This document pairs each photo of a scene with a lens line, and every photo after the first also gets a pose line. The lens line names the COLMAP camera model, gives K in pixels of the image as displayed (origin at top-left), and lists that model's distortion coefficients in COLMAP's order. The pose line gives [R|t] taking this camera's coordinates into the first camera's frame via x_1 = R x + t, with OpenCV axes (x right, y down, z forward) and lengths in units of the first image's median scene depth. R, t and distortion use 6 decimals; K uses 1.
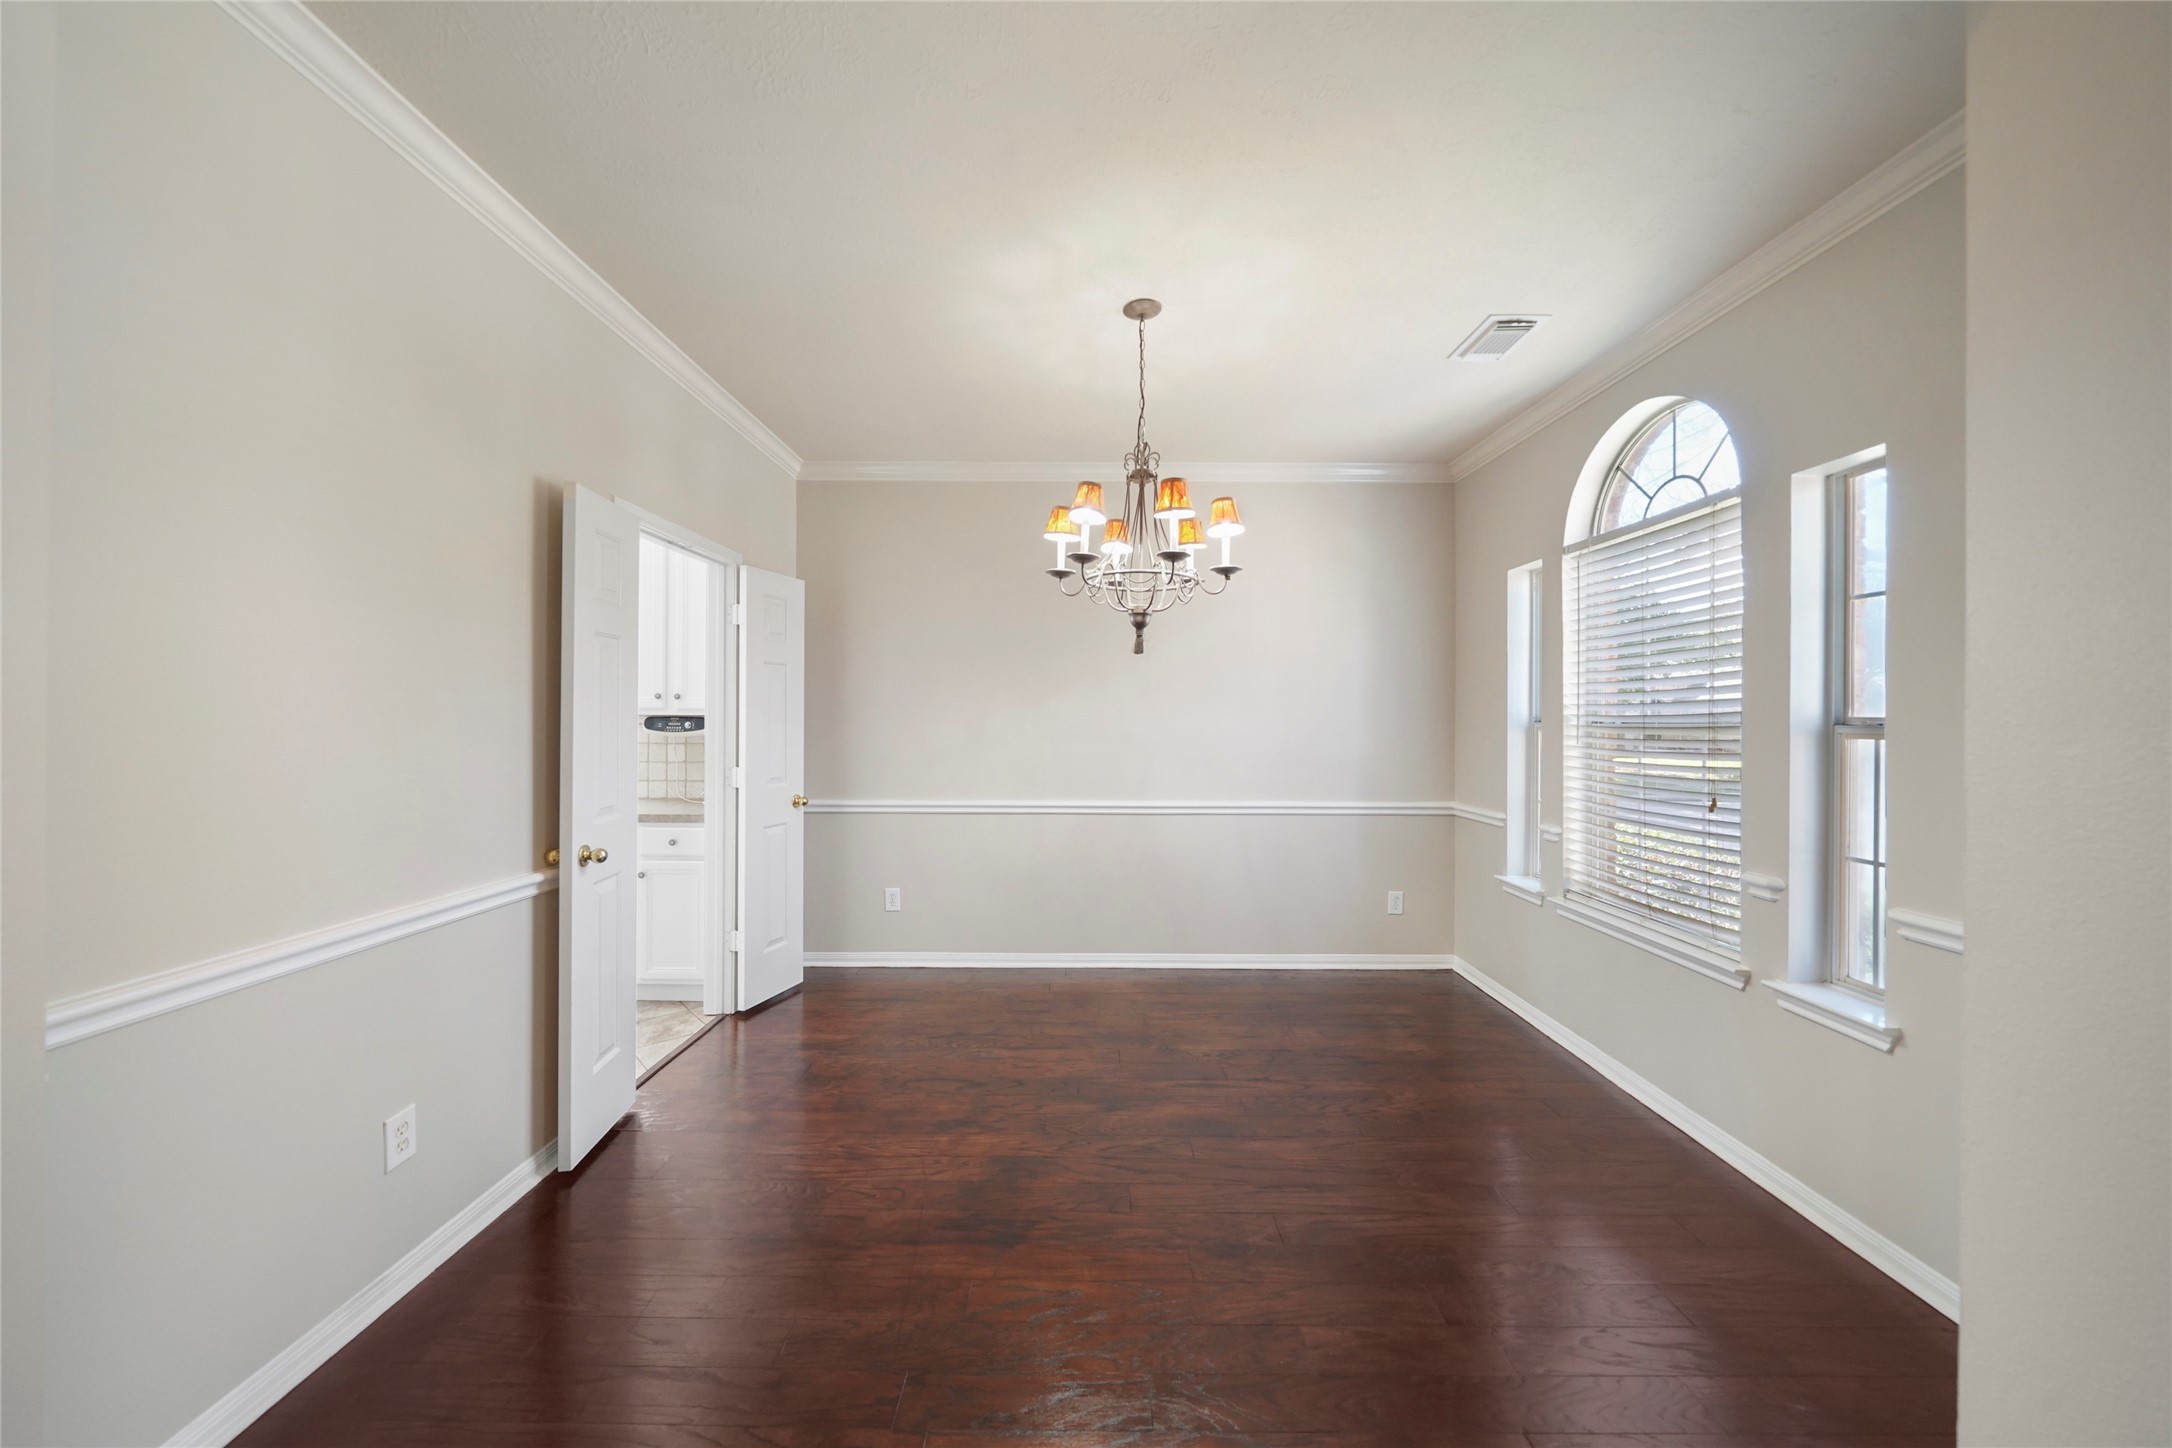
lens RADIAL K [[750.7, 0, 1084.4], [0, 750.7, 715.8], [0, 0, 1]] dist [-0.007557, 0.000079]
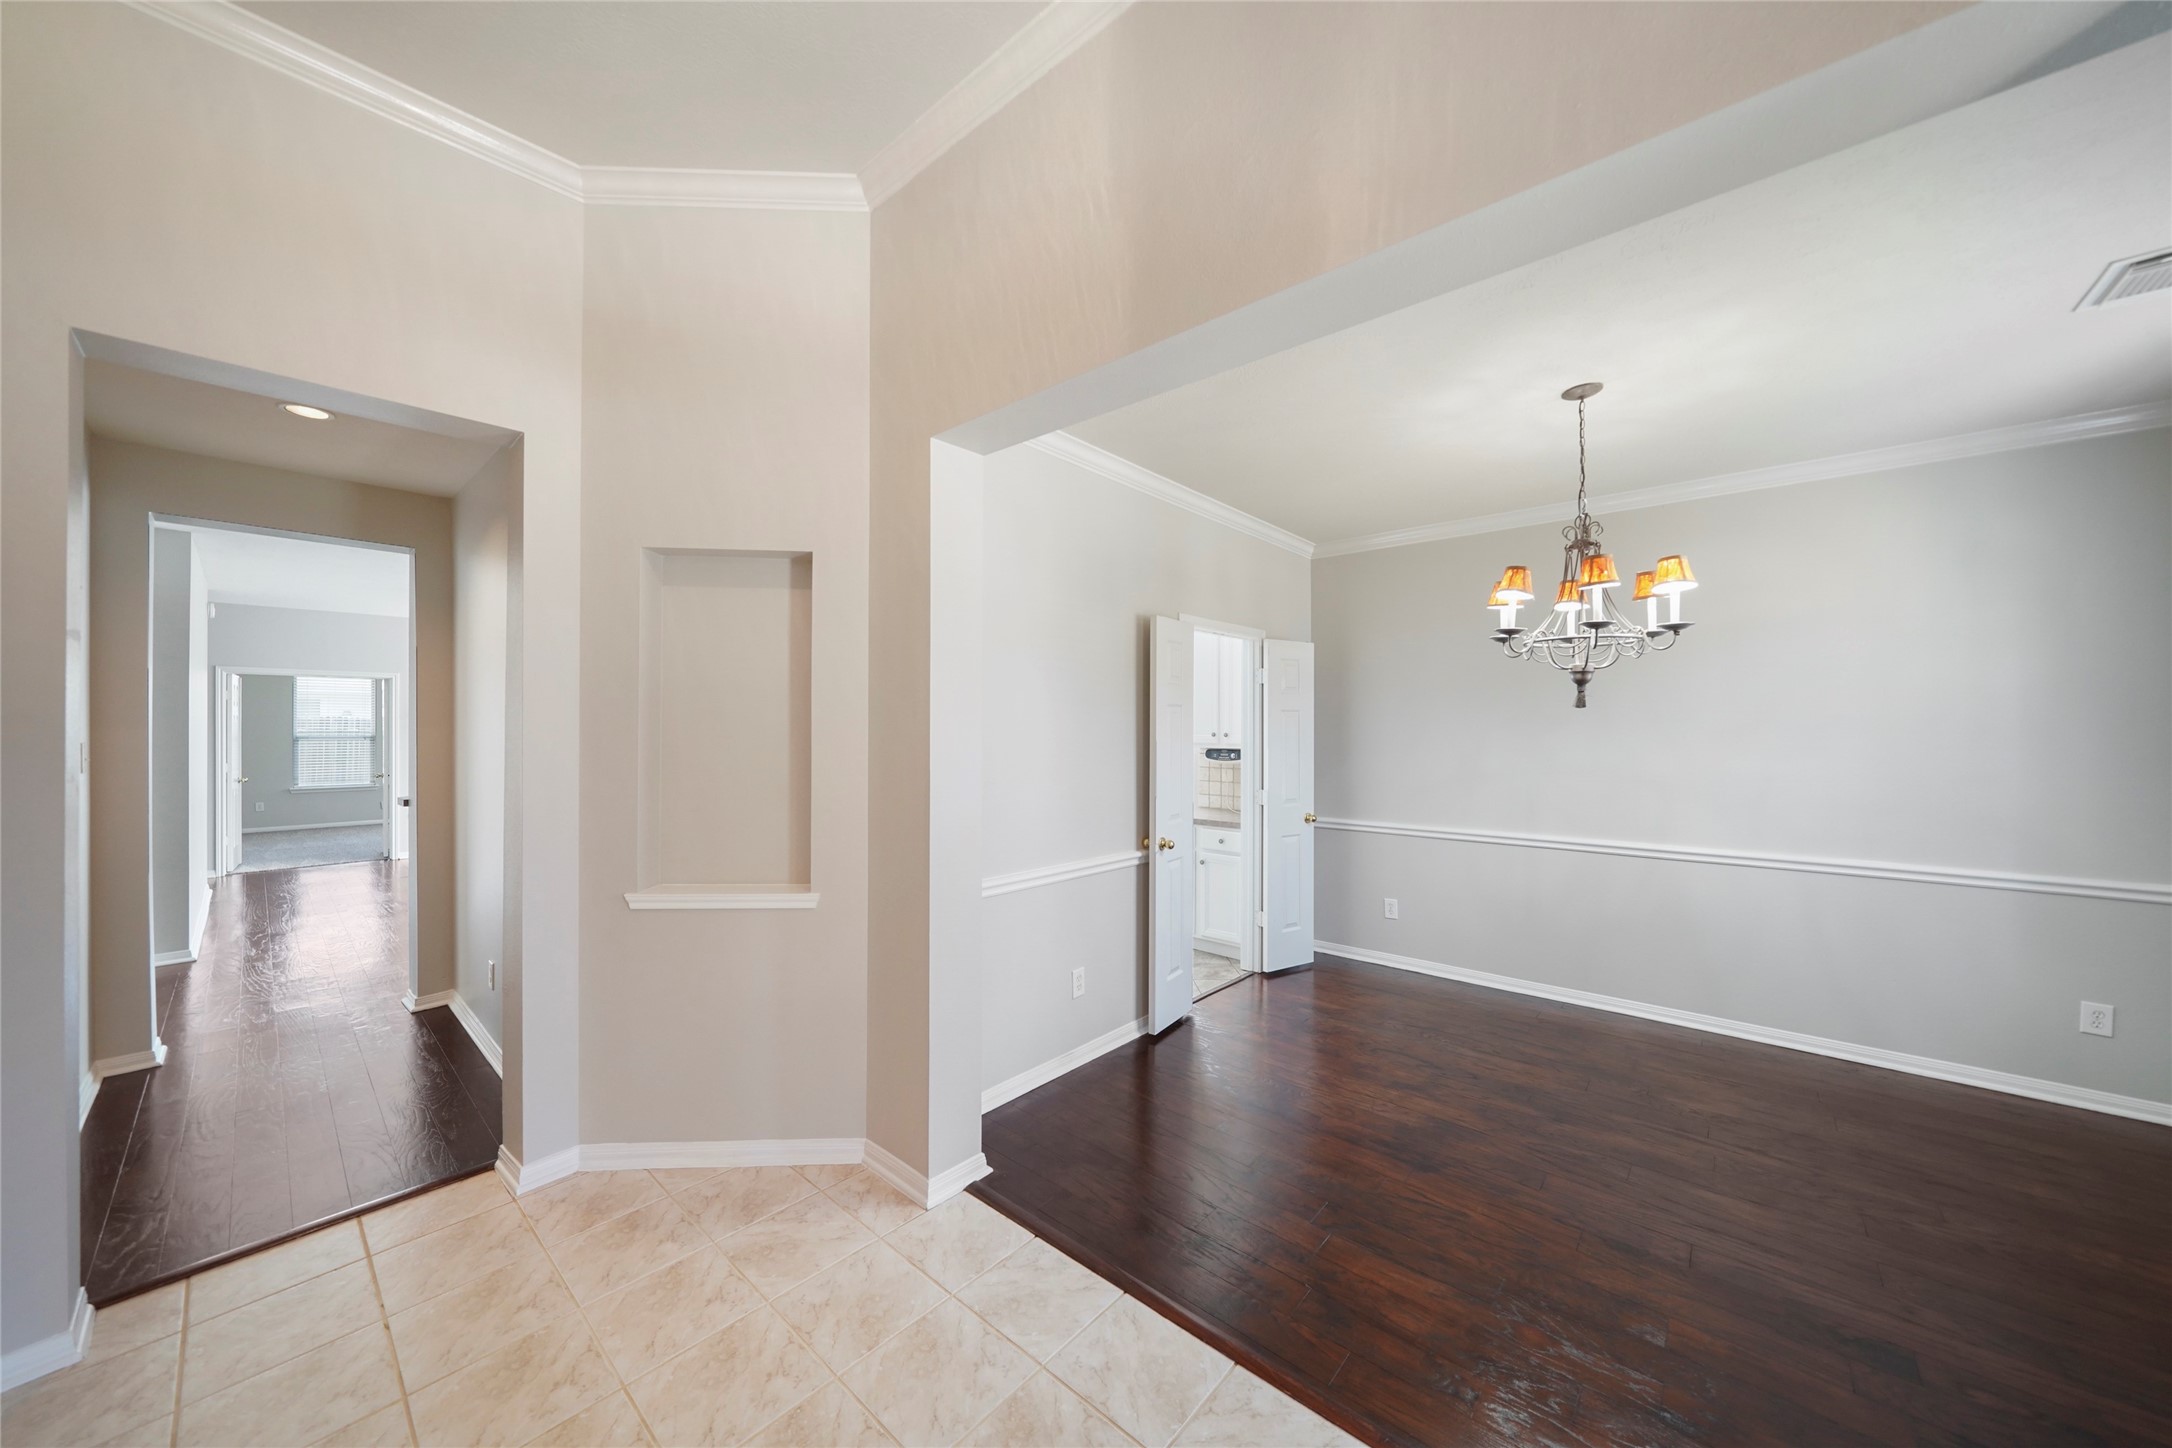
lens RADIAL K [[750.7, 0, 1084.4], [0, 750.7, 715.8], [0, 0, 1]] dist [-0.007557, 0.000079]
pose [[0.749975, -0.014760, -0.661301, 0.229723], [0.004076, 0.999835, -0.017693, -0.050279], [0.661453, 0.010573, 0.749912, -0.269733]]
